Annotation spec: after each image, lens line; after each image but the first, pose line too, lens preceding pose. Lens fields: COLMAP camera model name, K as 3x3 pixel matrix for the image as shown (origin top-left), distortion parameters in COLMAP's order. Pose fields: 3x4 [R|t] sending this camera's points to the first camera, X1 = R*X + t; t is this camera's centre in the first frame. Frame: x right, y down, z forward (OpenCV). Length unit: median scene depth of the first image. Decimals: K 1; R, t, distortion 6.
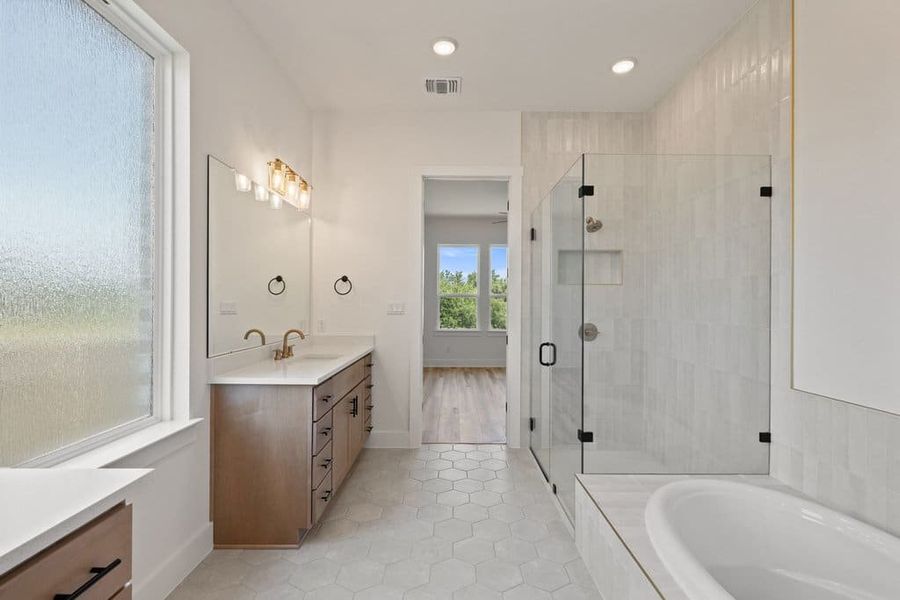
lens RADIAL K [[379.4, 0, 453.9], [0, 379.4, 303.1], [0, 0, 1]] dist [0.000676, 0.000061]
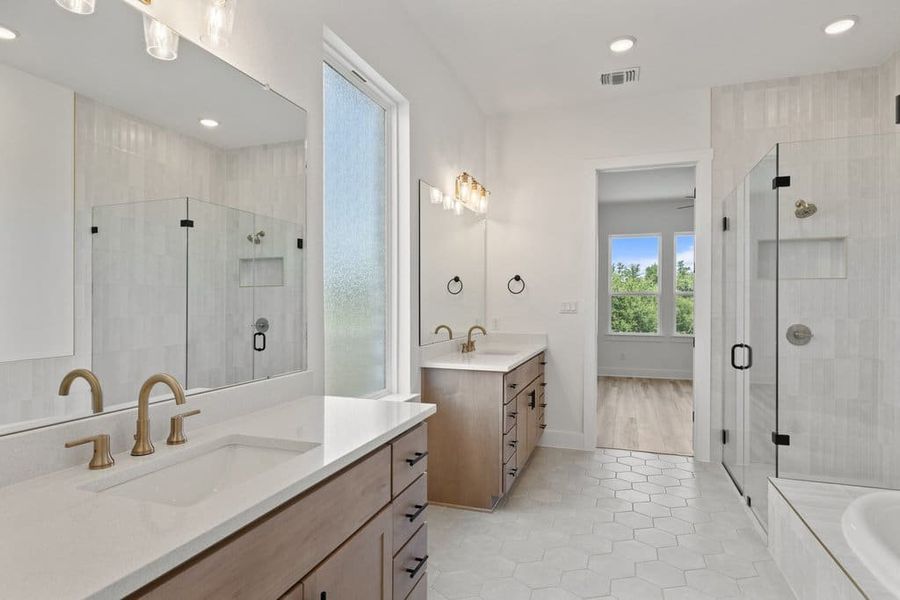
lens RADIAL K [[503.1, 0, 451.6], [0, 503.1, 303.8], [0, 0, 1]] dist [0.001595, 0.000187]
pose [[0.946203, -0.002587, -0.323562, -0.019827], [0.001662, 0.999994, -0.003133, 0.010058], [0.323568, 0.002427, 0.946202, -0.359136]]
